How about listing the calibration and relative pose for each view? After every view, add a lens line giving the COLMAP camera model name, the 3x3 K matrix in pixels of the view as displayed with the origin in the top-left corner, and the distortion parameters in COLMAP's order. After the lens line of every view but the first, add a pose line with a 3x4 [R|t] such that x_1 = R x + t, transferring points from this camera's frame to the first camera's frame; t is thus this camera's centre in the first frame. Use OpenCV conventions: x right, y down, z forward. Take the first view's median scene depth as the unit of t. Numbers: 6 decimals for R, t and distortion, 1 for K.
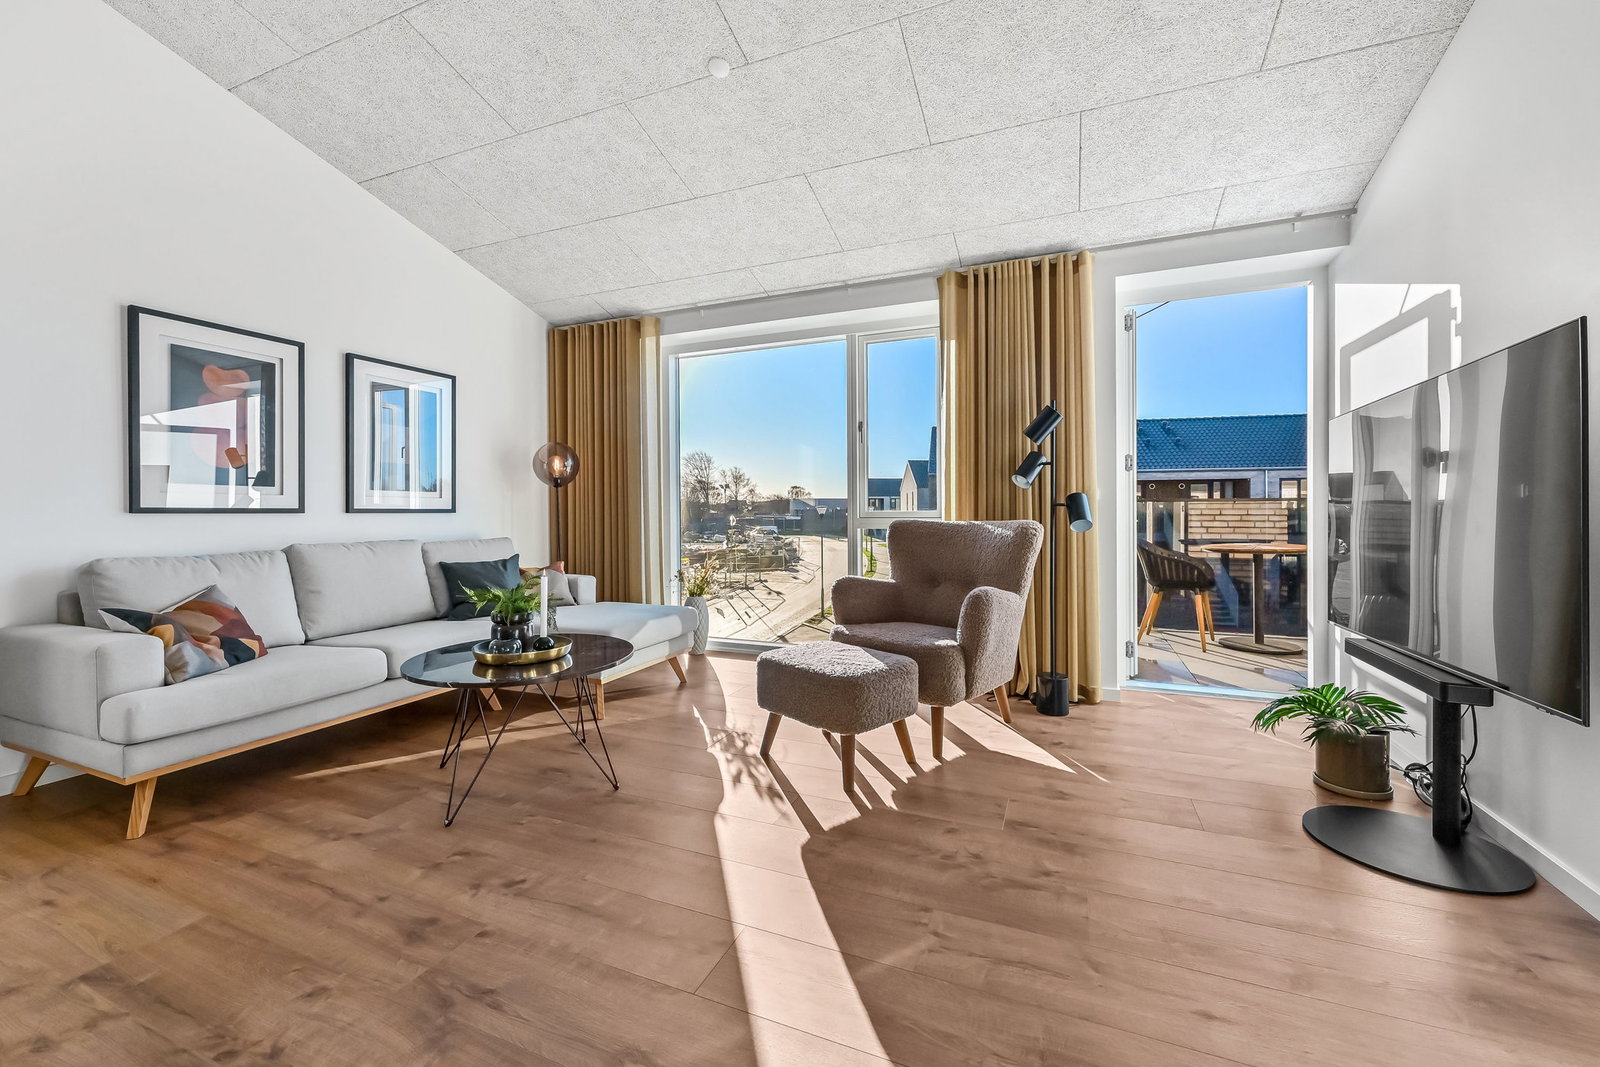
lens RADIAL K [[643.4, 0, 789.2], [0, 643.4, 515.1], [0, 0, 1]] dist [-0.002681, 0.000485]
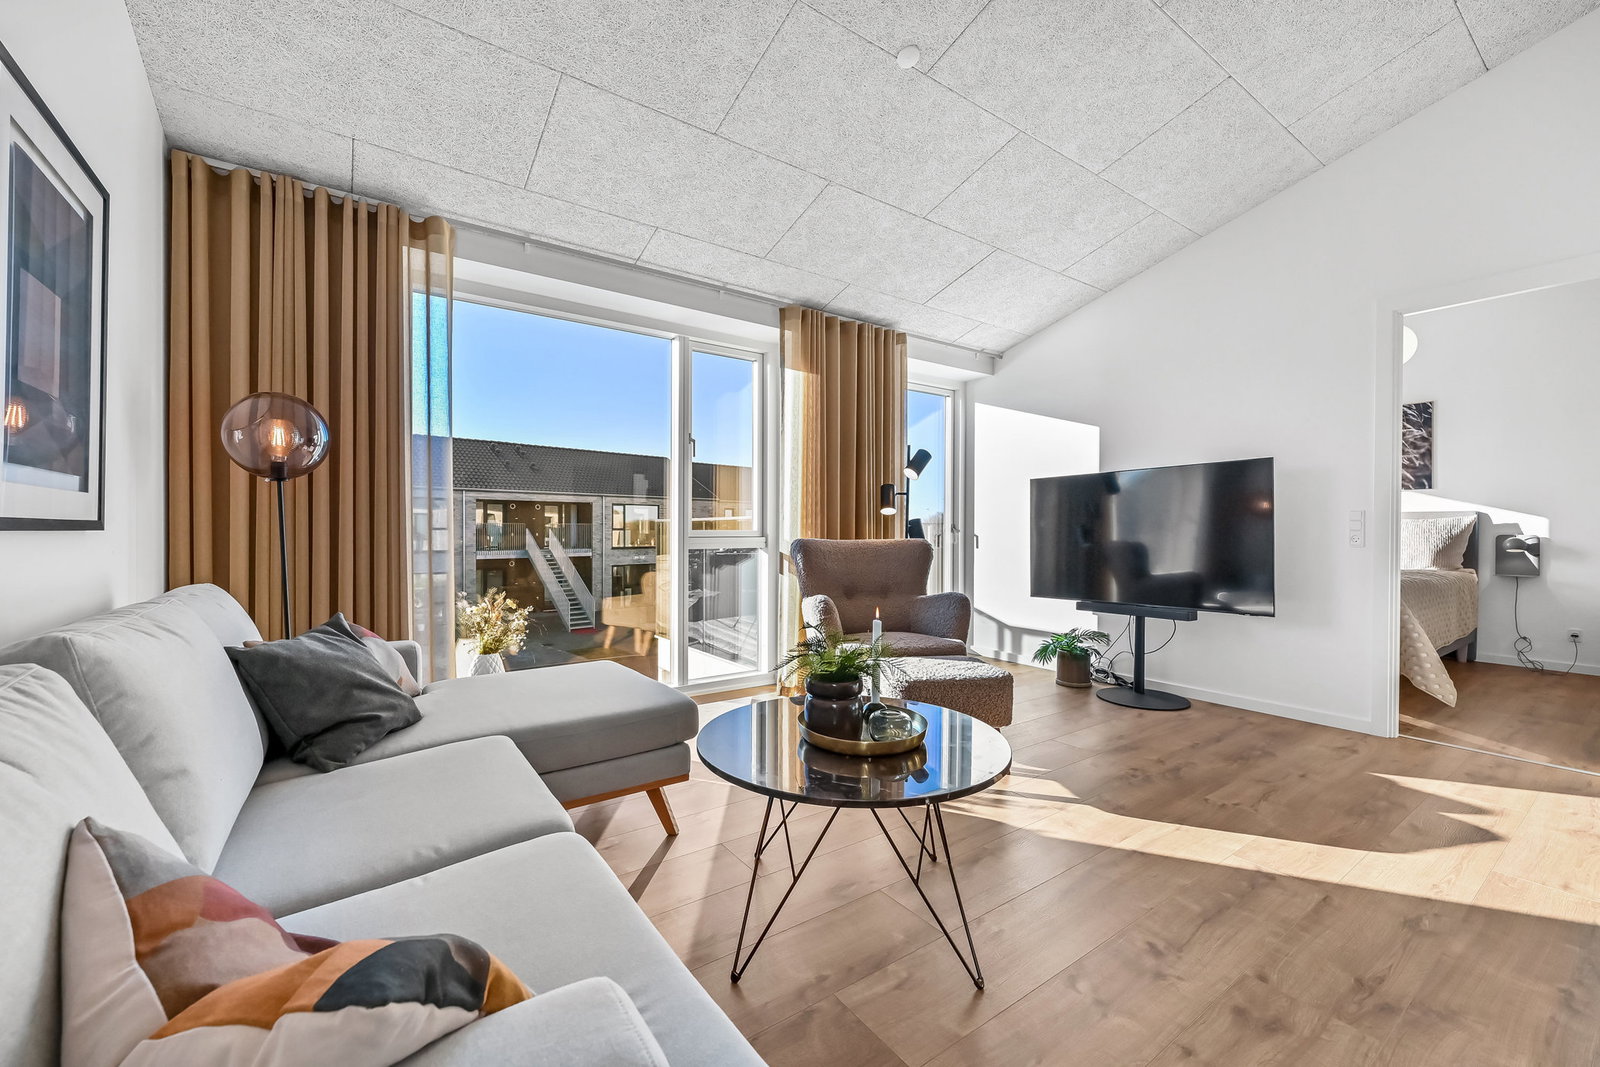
lens RADIAL K [[643.4, 0, 792.5], [0, 643.4, 528.6], [0, 0, 1]] dist [-0.002681, 0.000485]
pose [[0.523997, 0.006259, 0.851697, -0.856329], [0.000607, 0.999970, -0.007721, -0.001269], [-0.851720, 0.004563, 0.523977, 0.566486]]
